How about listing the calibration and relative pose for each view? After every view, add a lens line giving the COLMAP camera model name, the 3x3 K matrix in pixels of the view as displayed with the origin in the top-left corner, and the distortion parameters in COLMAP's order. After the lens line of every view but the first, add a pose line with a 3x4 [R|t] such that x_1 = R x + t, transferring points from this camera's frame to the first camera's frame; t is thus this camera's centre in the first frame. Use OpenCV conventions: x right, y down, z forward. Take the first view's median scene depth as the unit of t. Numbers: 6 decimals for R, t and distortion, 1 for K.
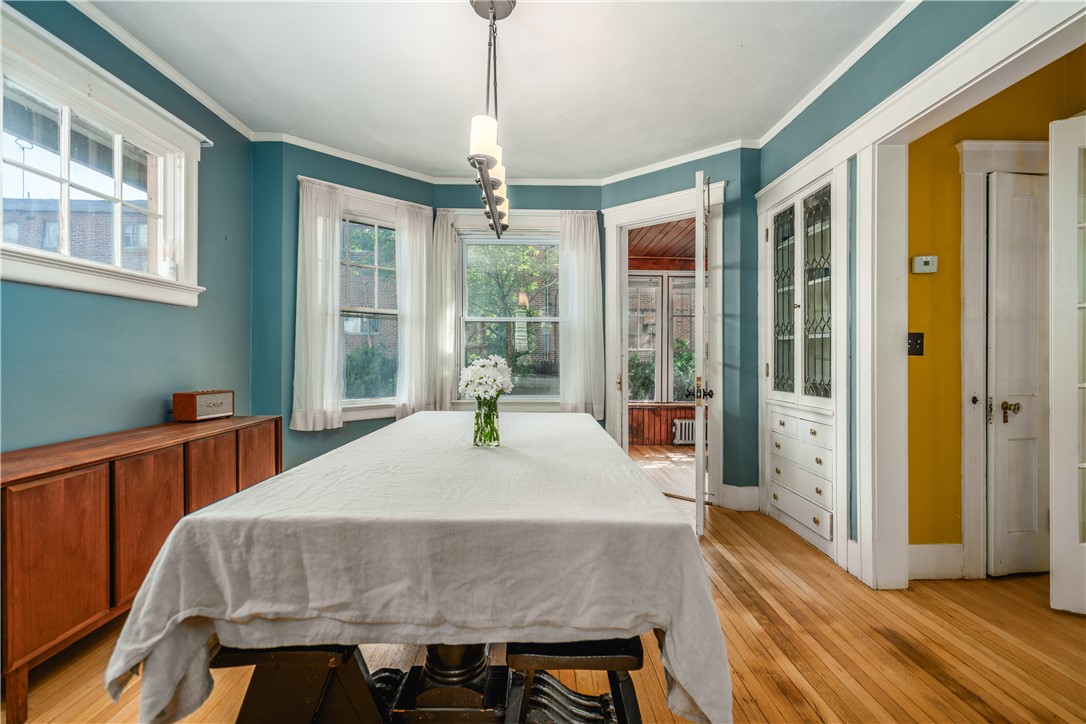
lens RADIAL K [[512.6, 0, 549.4], [0, 512.6, 358.0], [0, 0, 1]] dist [0.002146, -0.000524]
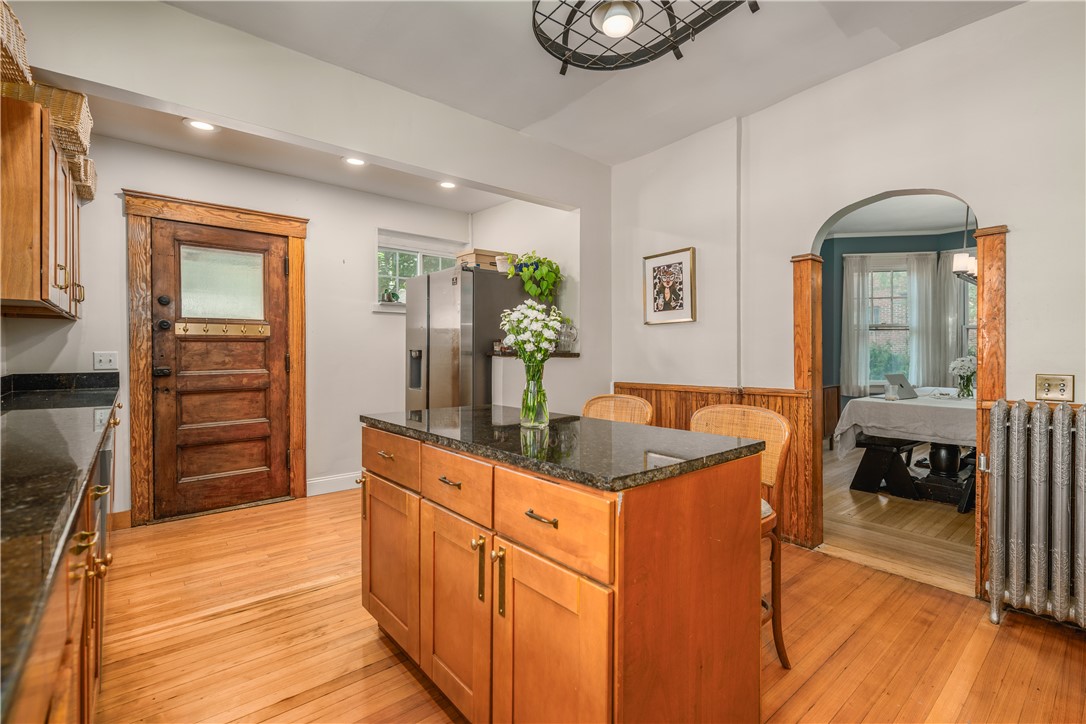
lens RADIAL K [[483.7, 0, 550.6], [0, 483.7, 358.4], [0, 0, 1]] dist [-0.000038, -0.000058]
pose [[0.617496, 0.004306, -0.786562, 0.211441], [0.003968, 0.999955, 0.008589, -0.009941], [0.786564, -0.008425, 0.617451, -0.855693]]
